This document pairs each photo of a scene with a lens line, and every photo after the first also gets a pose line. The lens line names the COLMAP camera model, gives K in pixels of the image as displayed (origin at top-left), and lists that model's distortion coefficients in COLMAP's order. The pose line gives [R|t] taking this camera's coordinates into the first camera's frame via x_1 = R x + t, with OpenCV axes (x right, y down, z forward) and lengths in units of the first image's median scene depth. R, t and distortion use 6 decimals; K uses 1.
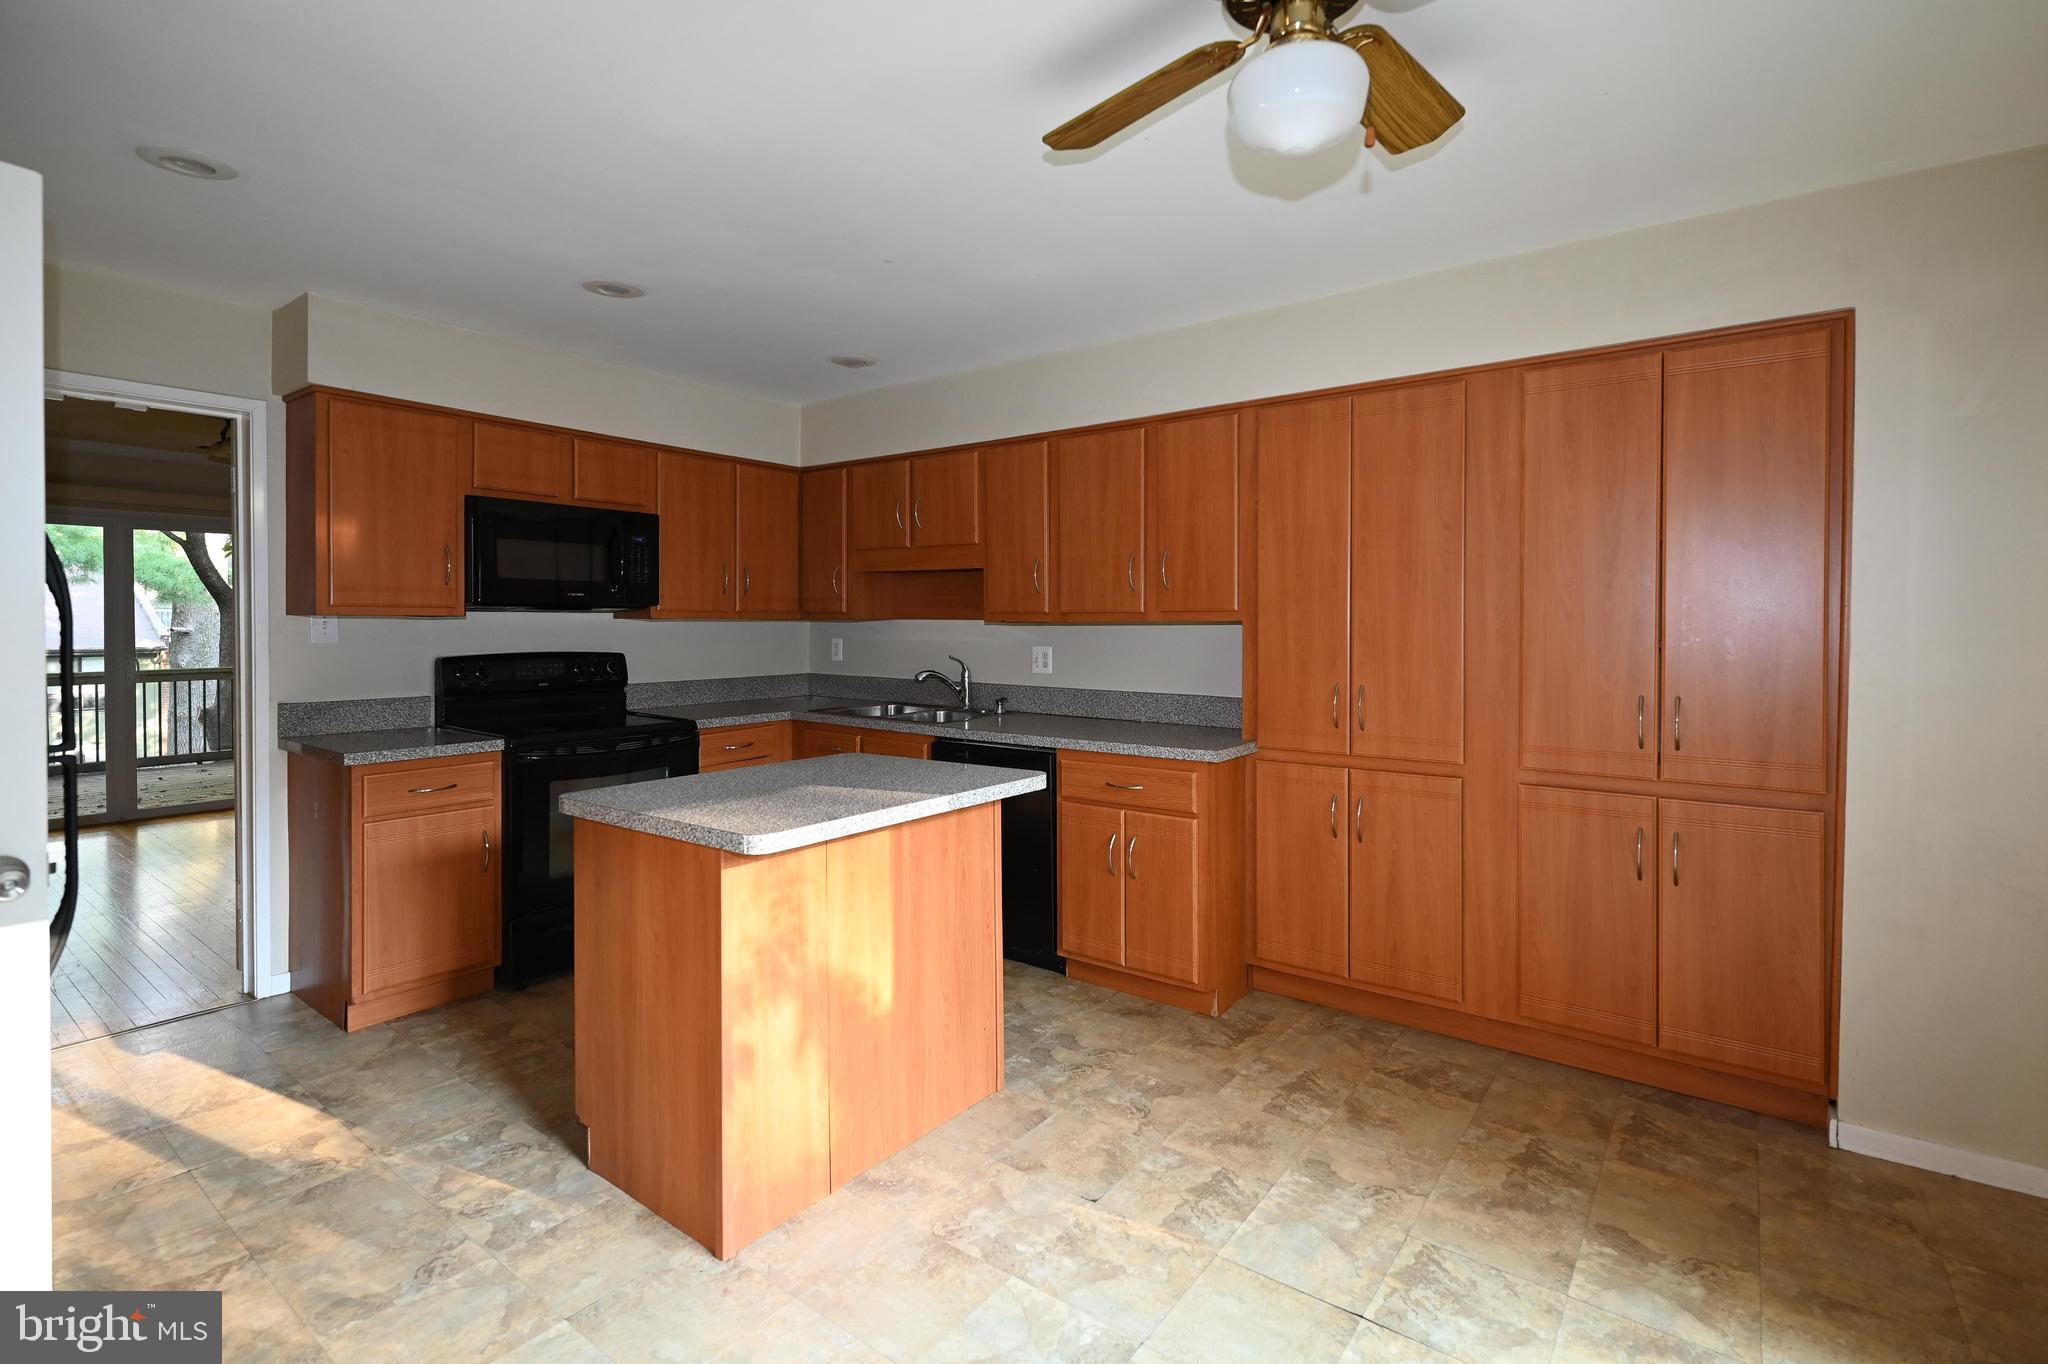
lens RADIAL K [[960.9, 0, 1055.8], [0, 960.9, 633.6], [0, 0, 1]] dist [-0.002936, 0.002059]
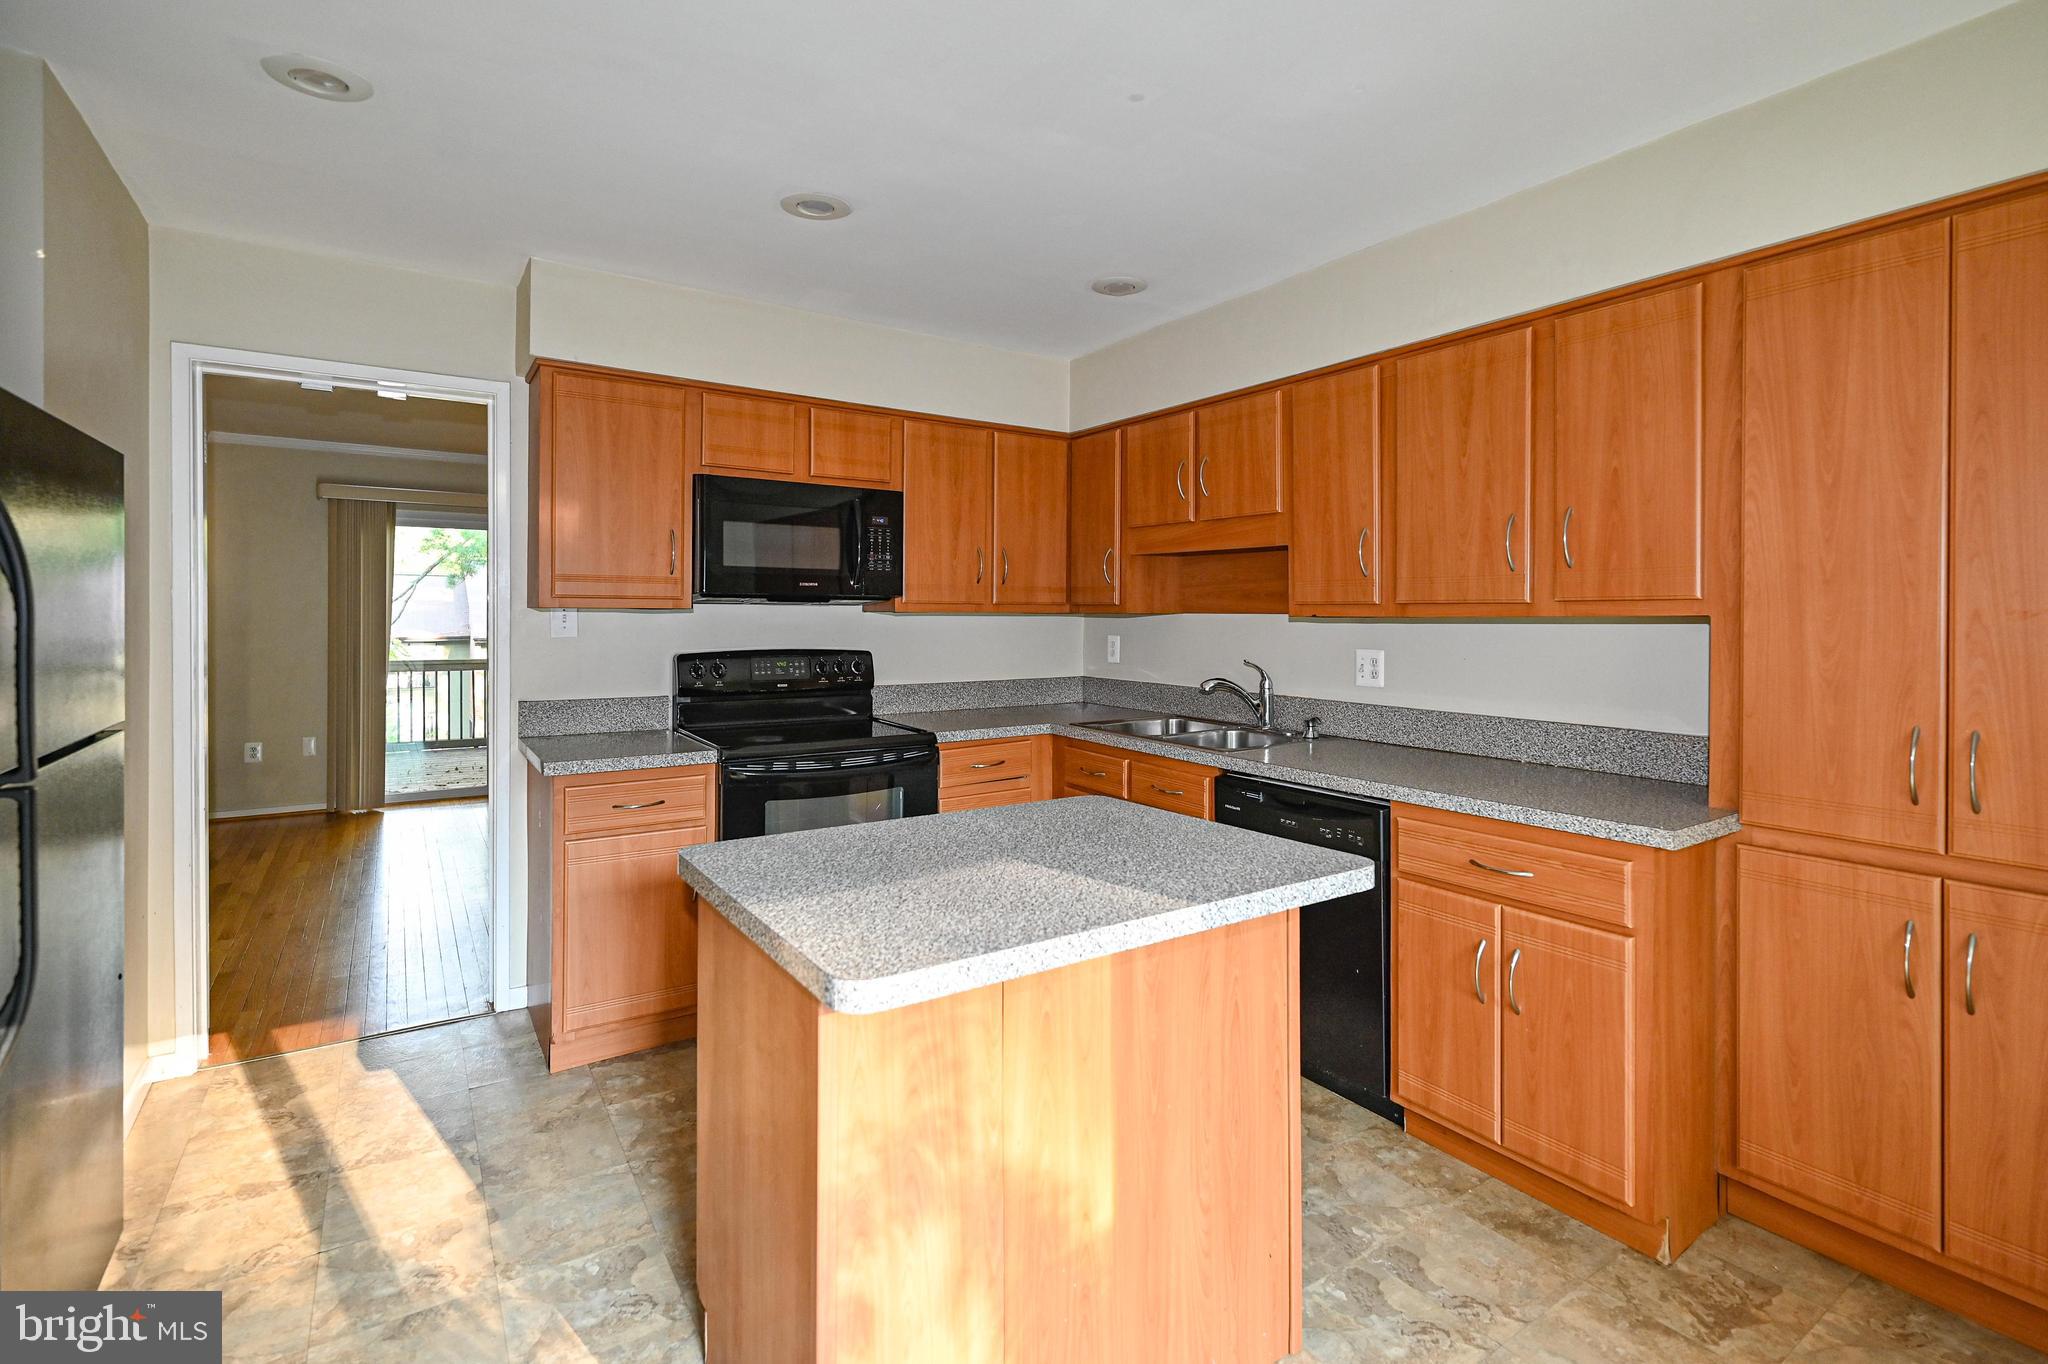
lens RADIAL K [[960.9, 0, 1045.3], [0, 960.9, 620.6], [0, 0, 1]] dist [-0.002936, 0.002059]
pose [[0.941730, 0.003442, -0.336353, -0.001215], [-0.005722, 0.999967, -0.005787, -0.004212], [0.336322, 0.007374, 0.941718, 0.270247]]
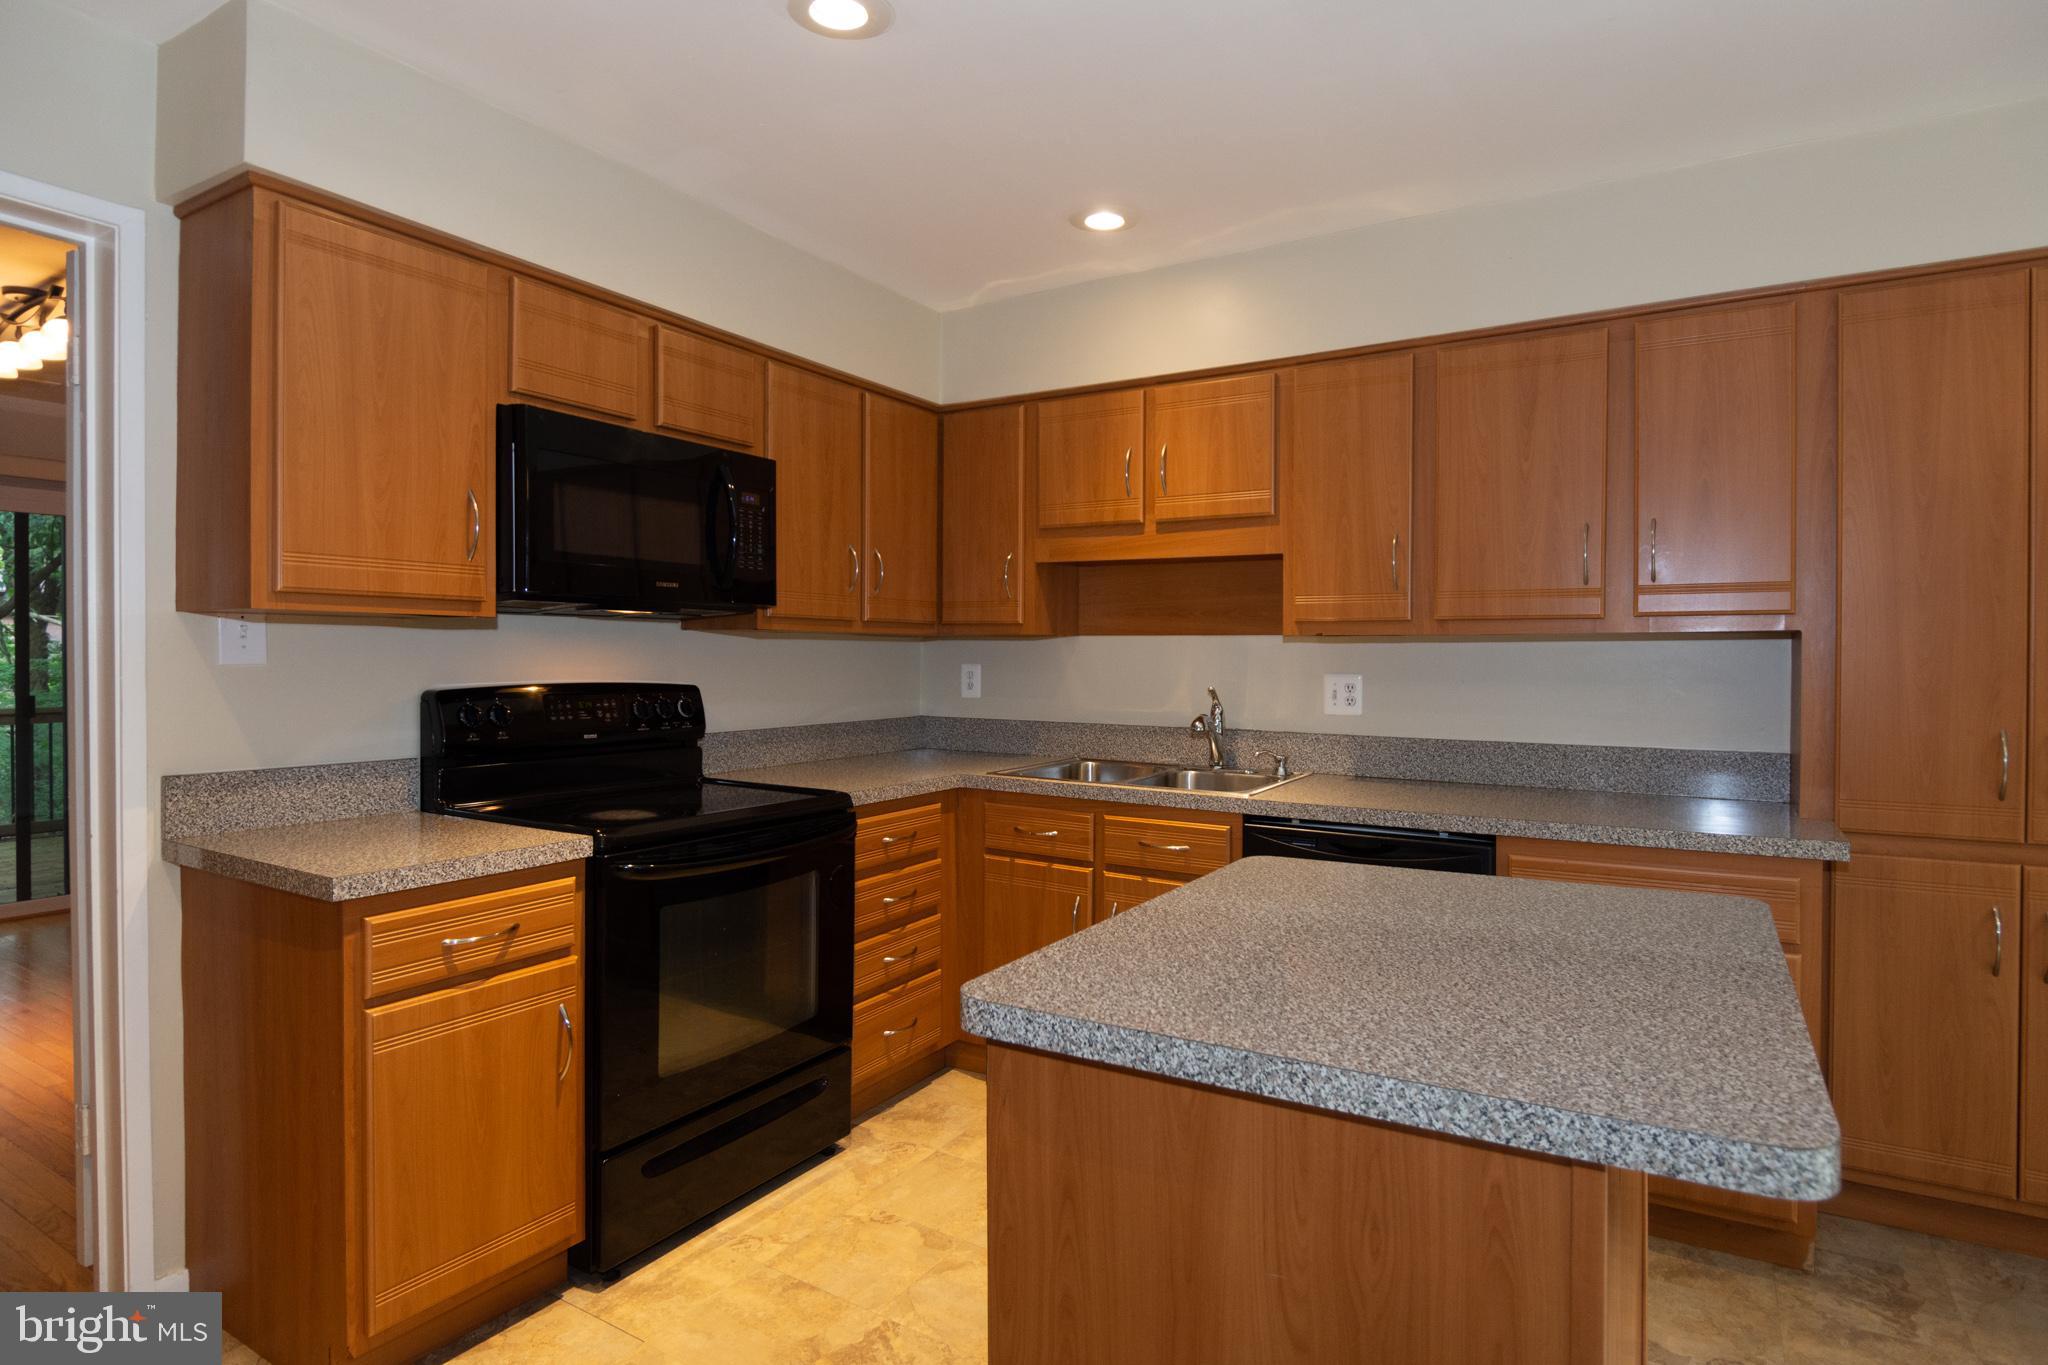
lens RADIAL K [[1100.9, 0, 1043.7], [0, 1100.9, 668.2], [0, 0, 1]] dist [0.004236, -0.014487]
pose [[0.995059, 0.000396, 0.099285, -0.368253], [-0.000234, 0.999999, -0.001644, 0.012909], [-0.099286, 0.001612, 0.995058, 0.328959]]
